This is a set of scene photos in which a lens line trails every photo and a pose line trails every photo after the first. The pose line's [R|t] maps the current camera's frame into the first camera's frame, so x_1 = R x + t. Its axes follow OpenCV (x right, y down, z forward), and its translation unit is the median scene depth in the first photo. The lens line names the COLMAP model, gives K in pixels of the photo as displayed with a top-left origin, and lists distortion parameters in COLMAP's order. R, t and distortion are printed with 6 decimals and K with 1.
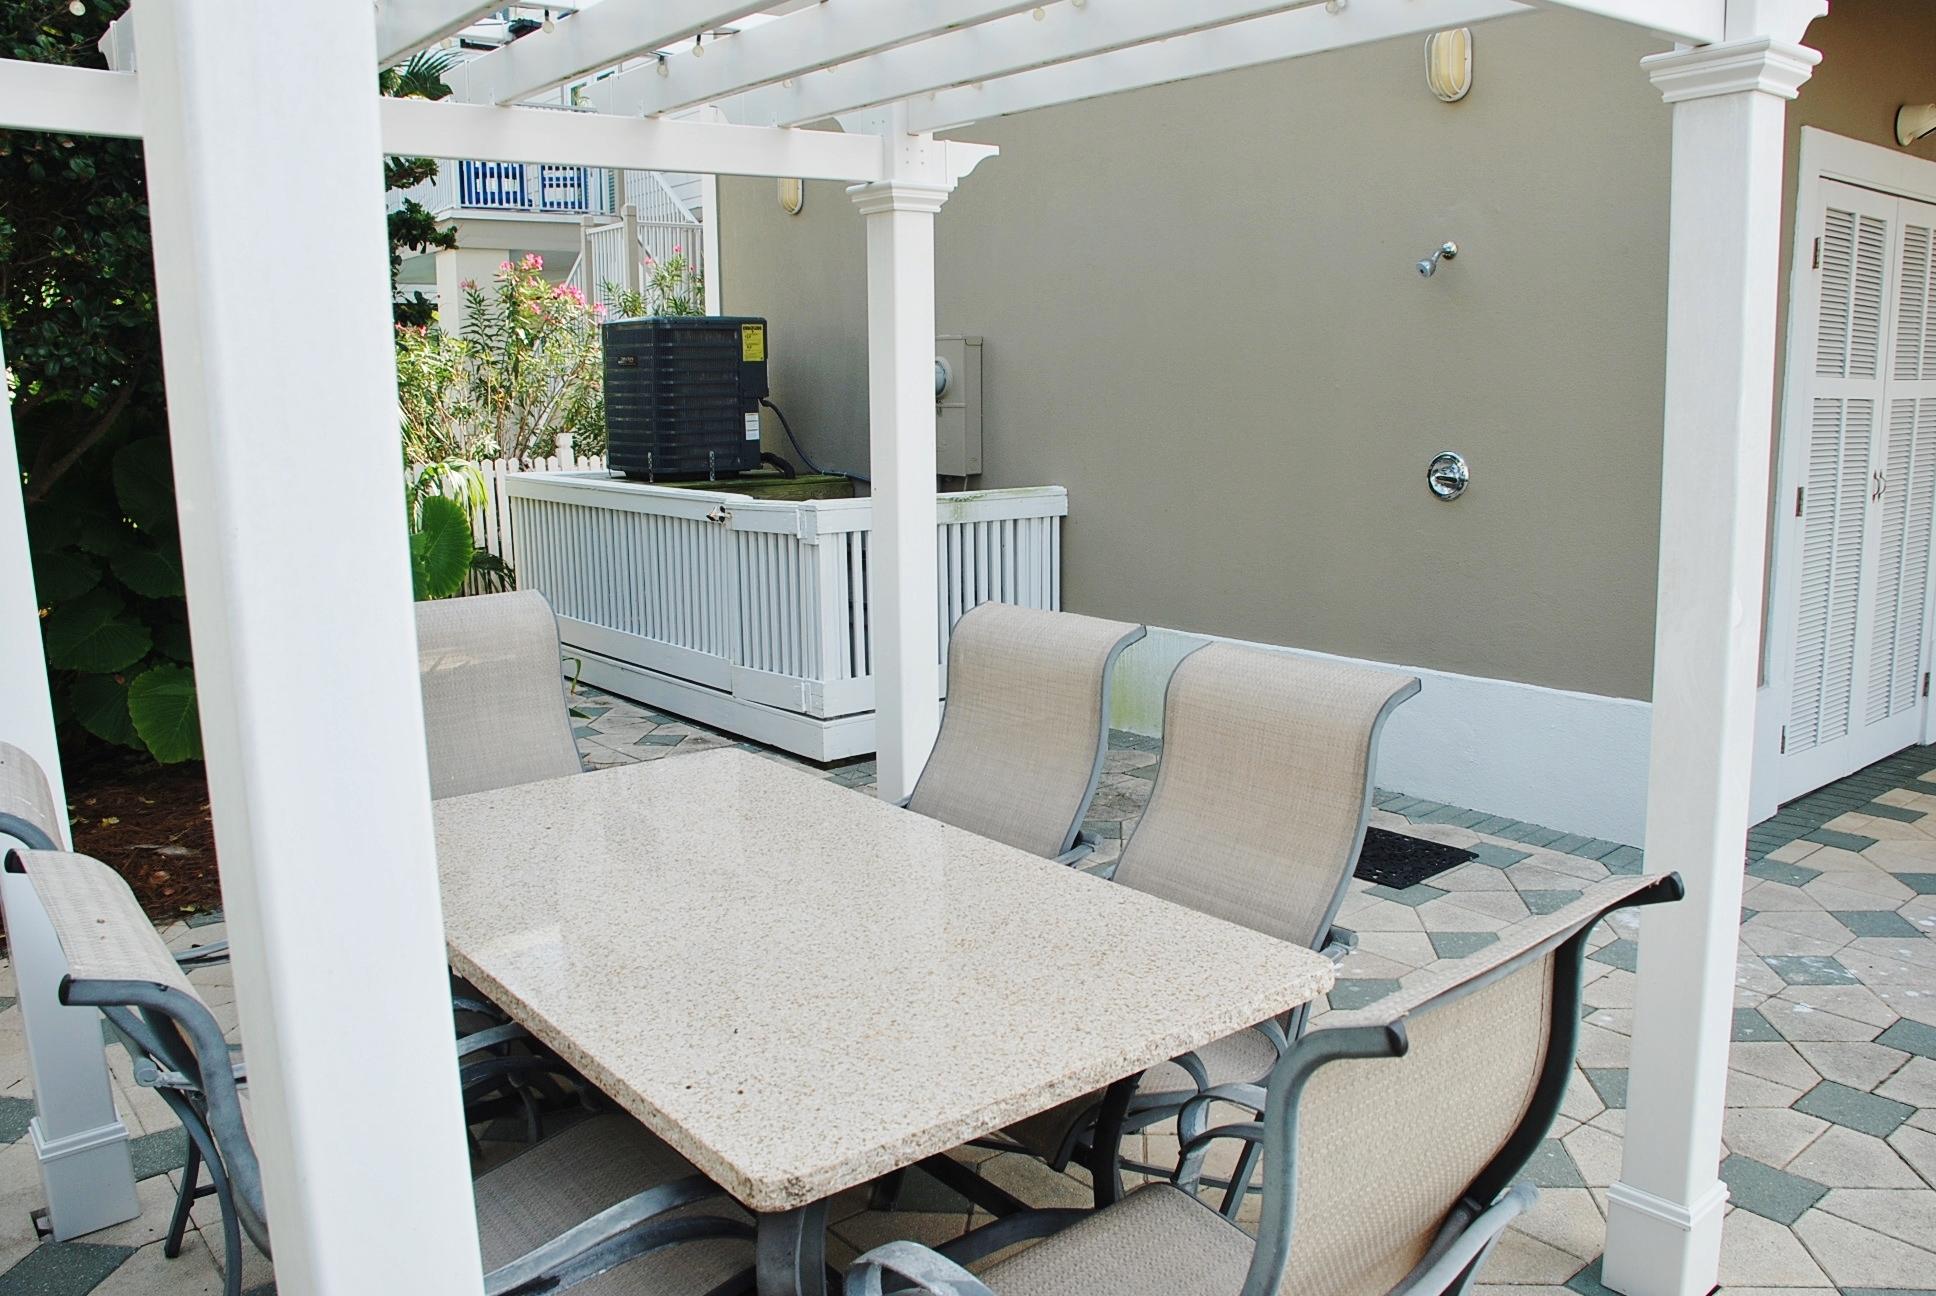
lens RADIAL K [[1512.9, 0, 968.0], [0, 1512.9, 648.0], [0, 0, 1]] dist [-0.178027, 0.137615]
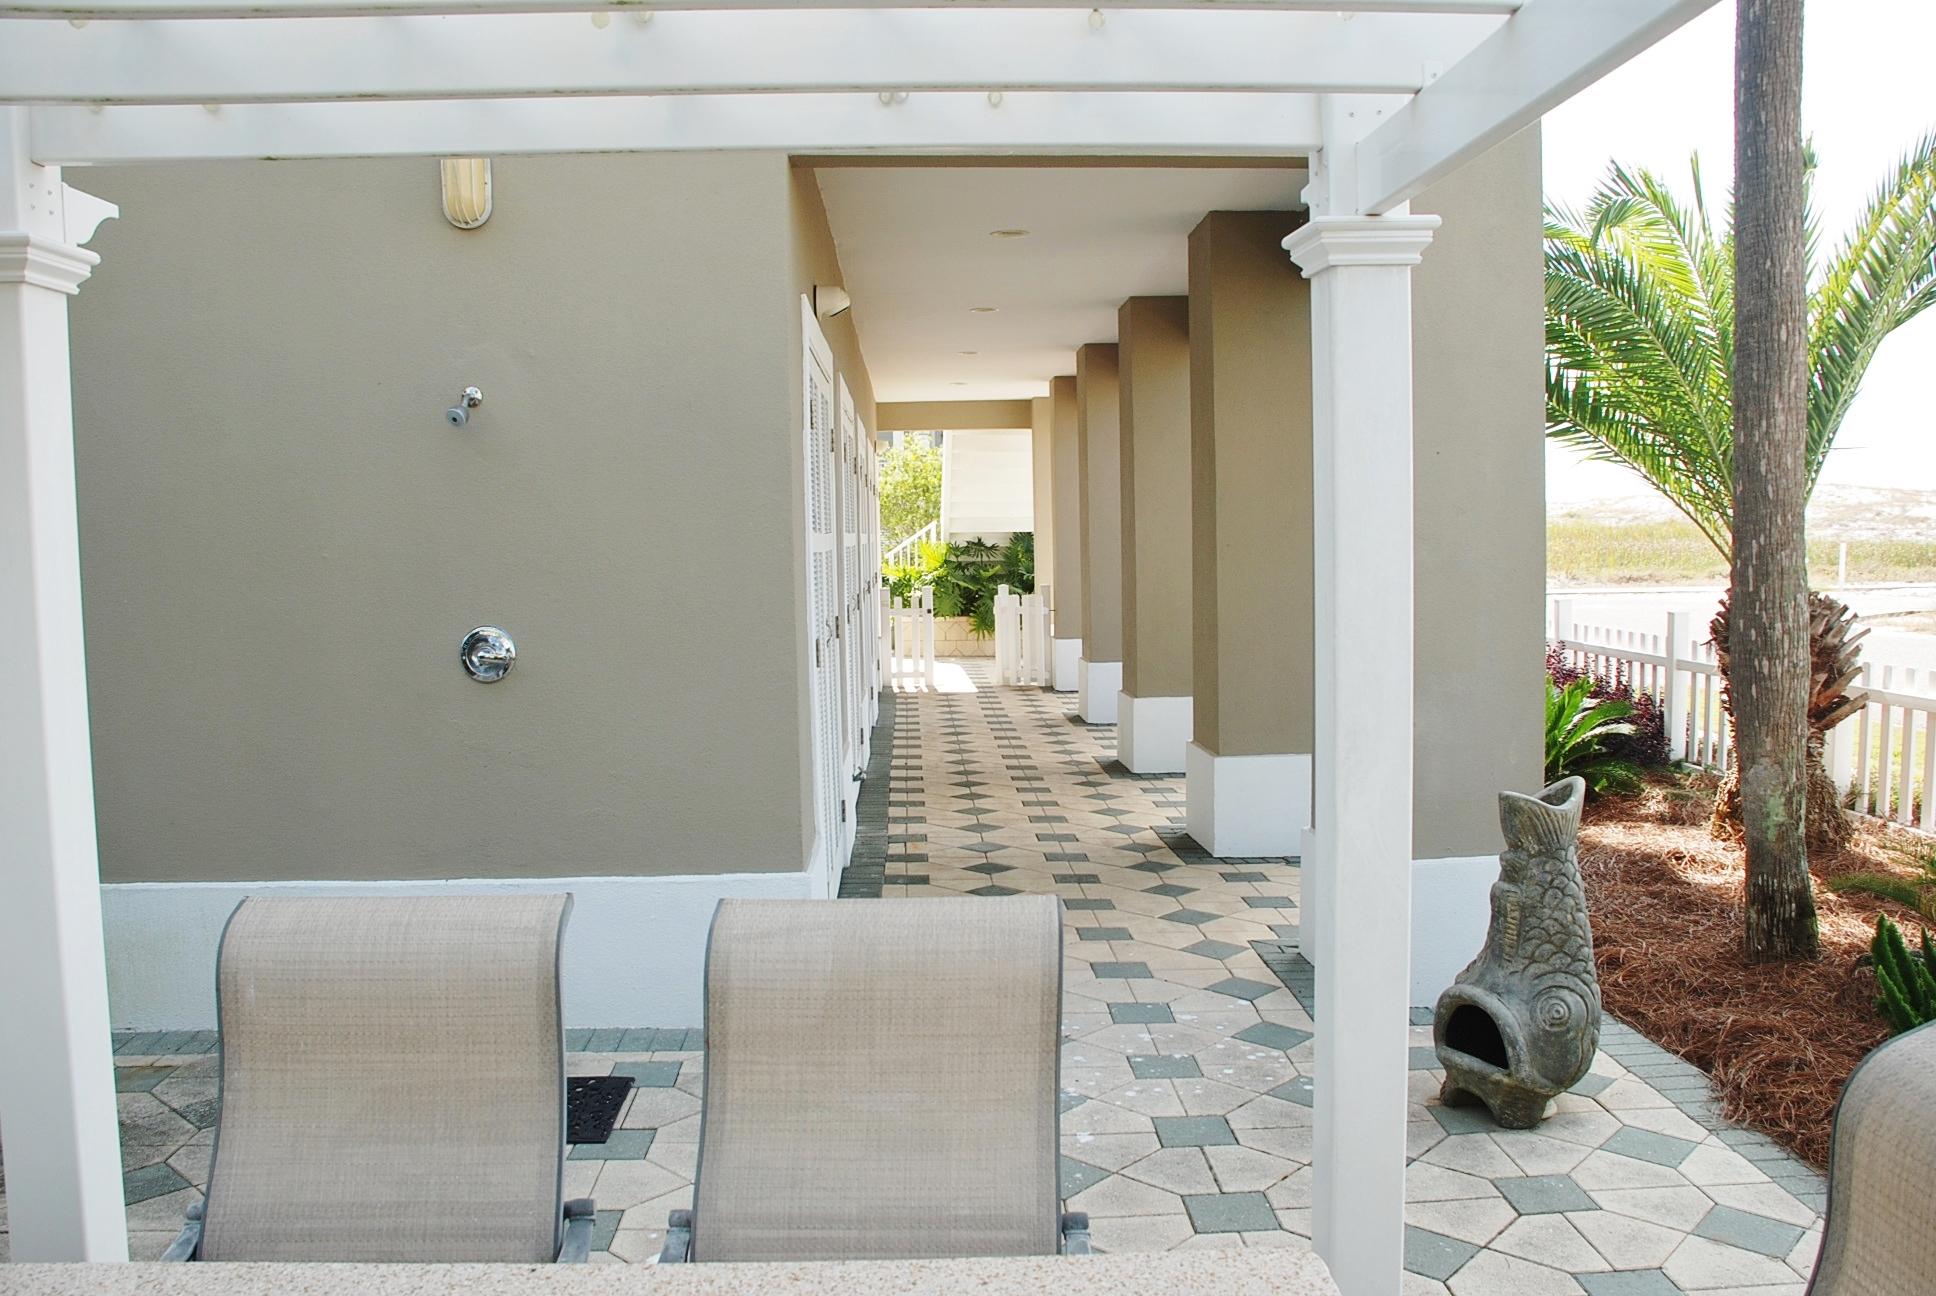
lens RADIAL K [[1512.7, 0, 968.0], [0, 1512.7, 648.0], [0, 0, 1]] dist [-0.104367, 0.057080]
pose [[0.613079, -0.058365, 0.787863, -0.233163], [0.142379, 0.989101, -0.037520, -0.054882], [-0.777086, 0.135178, 0.614707, 0.283850]]
